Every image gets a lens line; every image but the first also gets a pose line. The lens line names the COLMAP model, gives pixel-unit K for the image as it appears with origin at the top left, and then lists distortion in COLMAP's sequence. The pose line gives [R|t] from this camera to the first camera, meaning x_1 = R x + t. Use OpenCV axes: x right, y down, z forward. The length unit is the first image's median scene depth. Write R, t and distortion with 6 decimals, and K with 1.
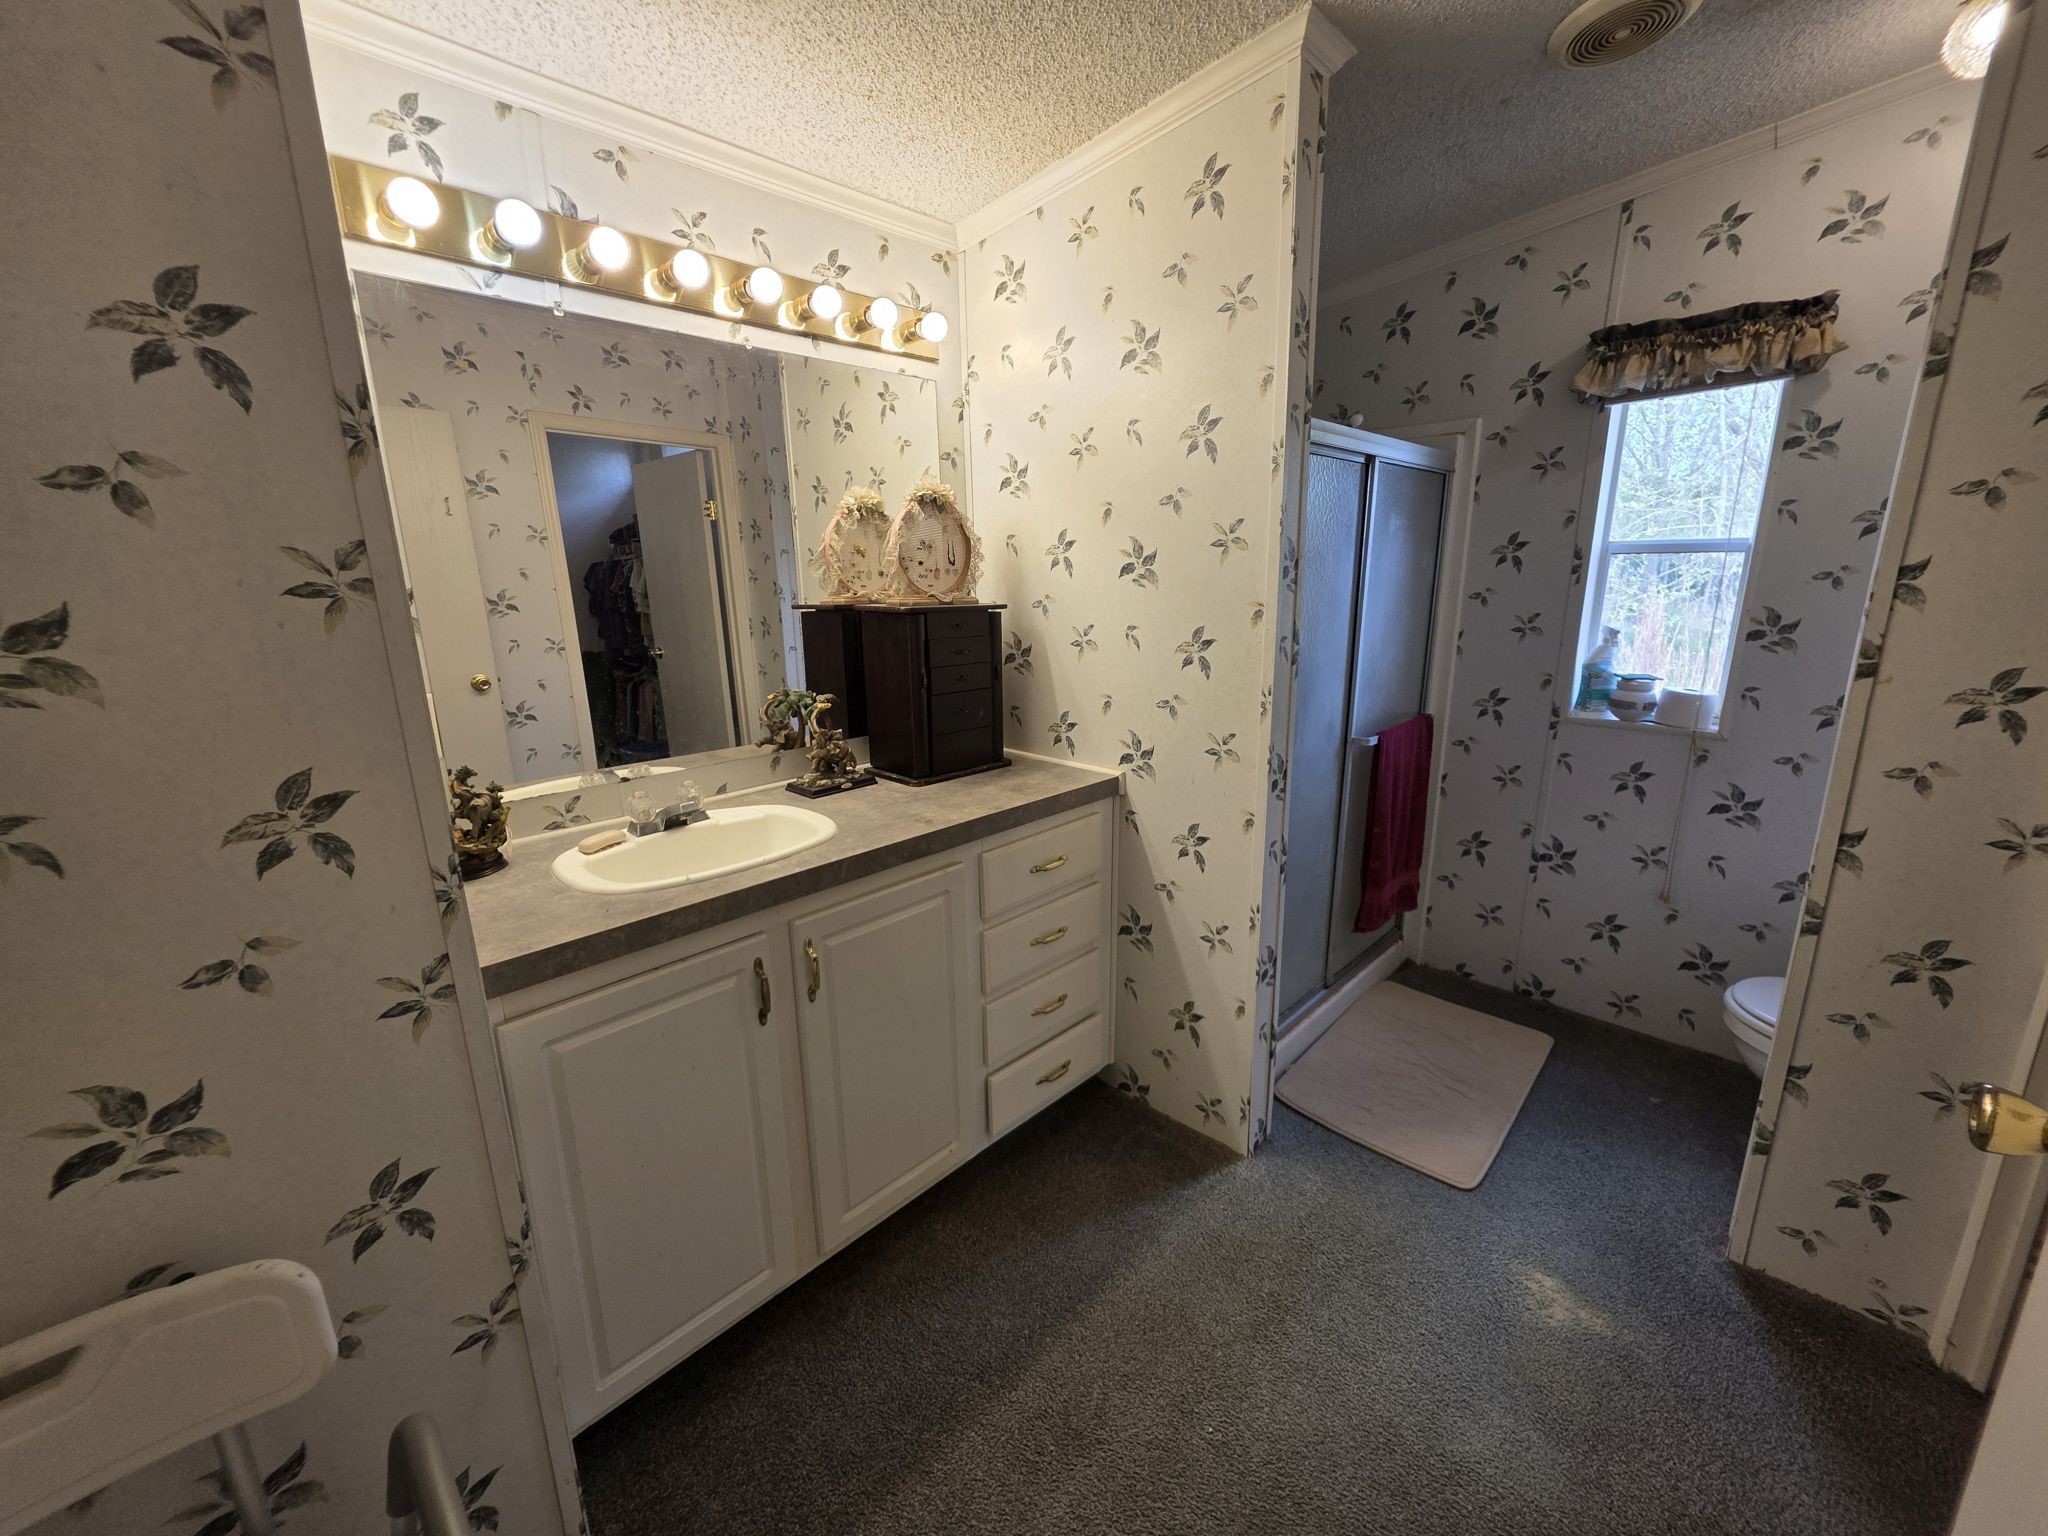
lens RADIAL K [[820.2, 0, 1029.2], [0, 820.2, 769.1], [0, 0, 1]] dist [0.002913, -0.000341]
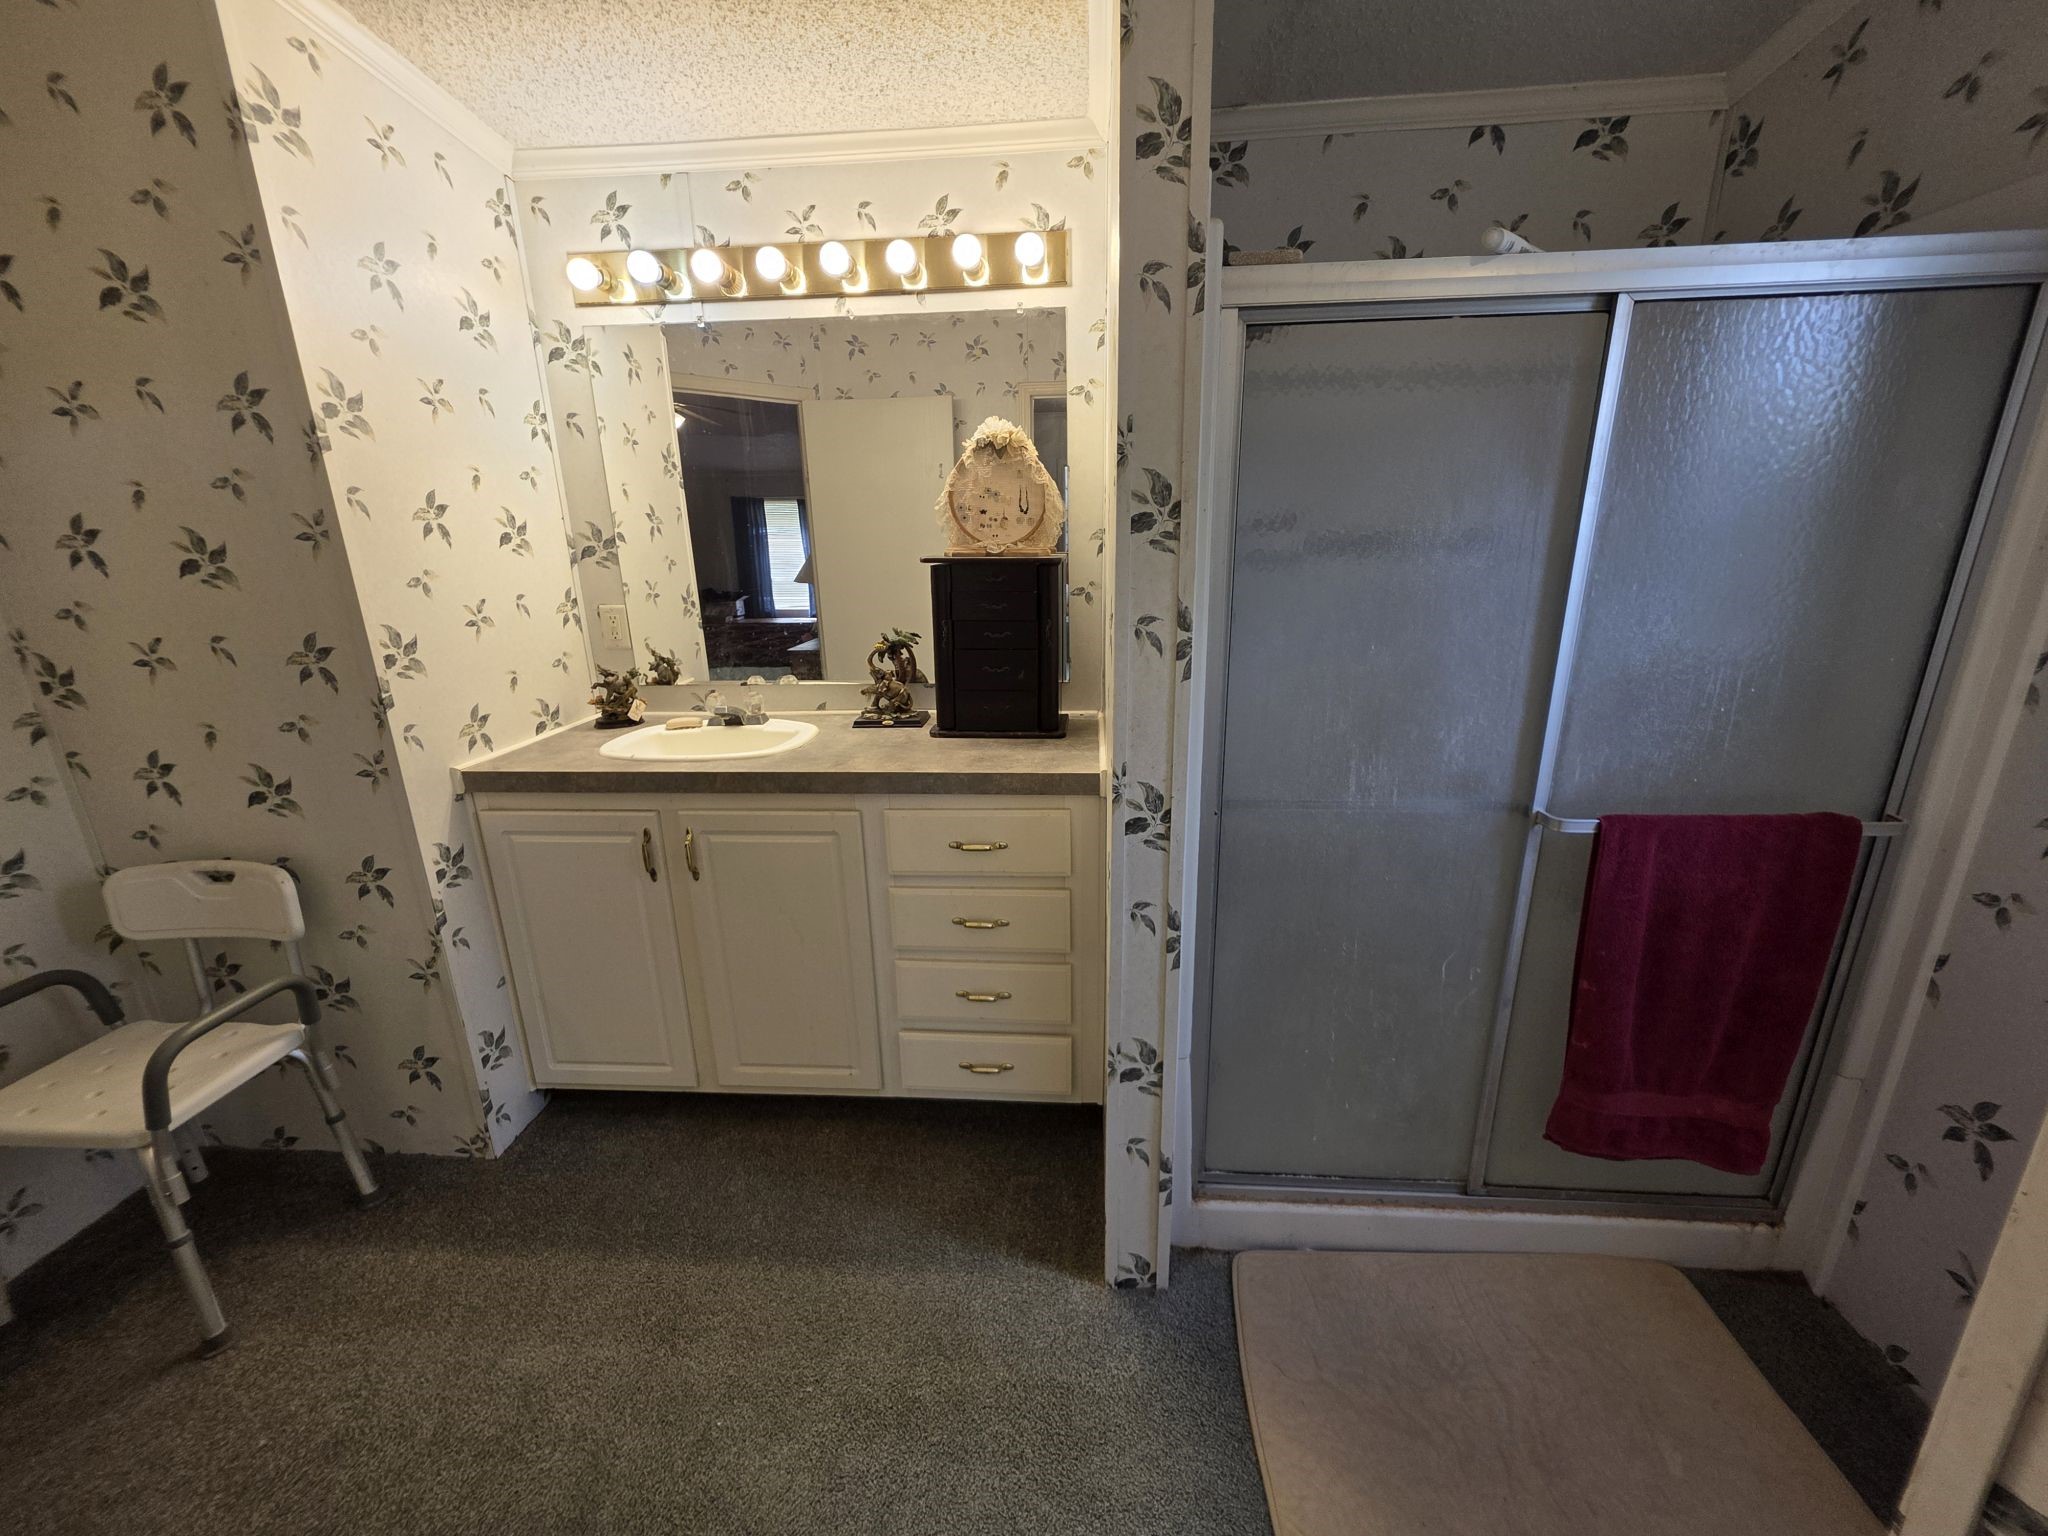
lens RADIAL K [[820.2, 0, 1030.6], [0, 820.2, 769.4], [0, 0, 1]] dist [0.002913, -0.000341]
pose [[0.640765, 0.219318, -0.735744, 0.788131], [-0.172219, 0.974967, 0.140641, -0.116635], [0.748172, 0.036591, 0.662495, 0.475989]]
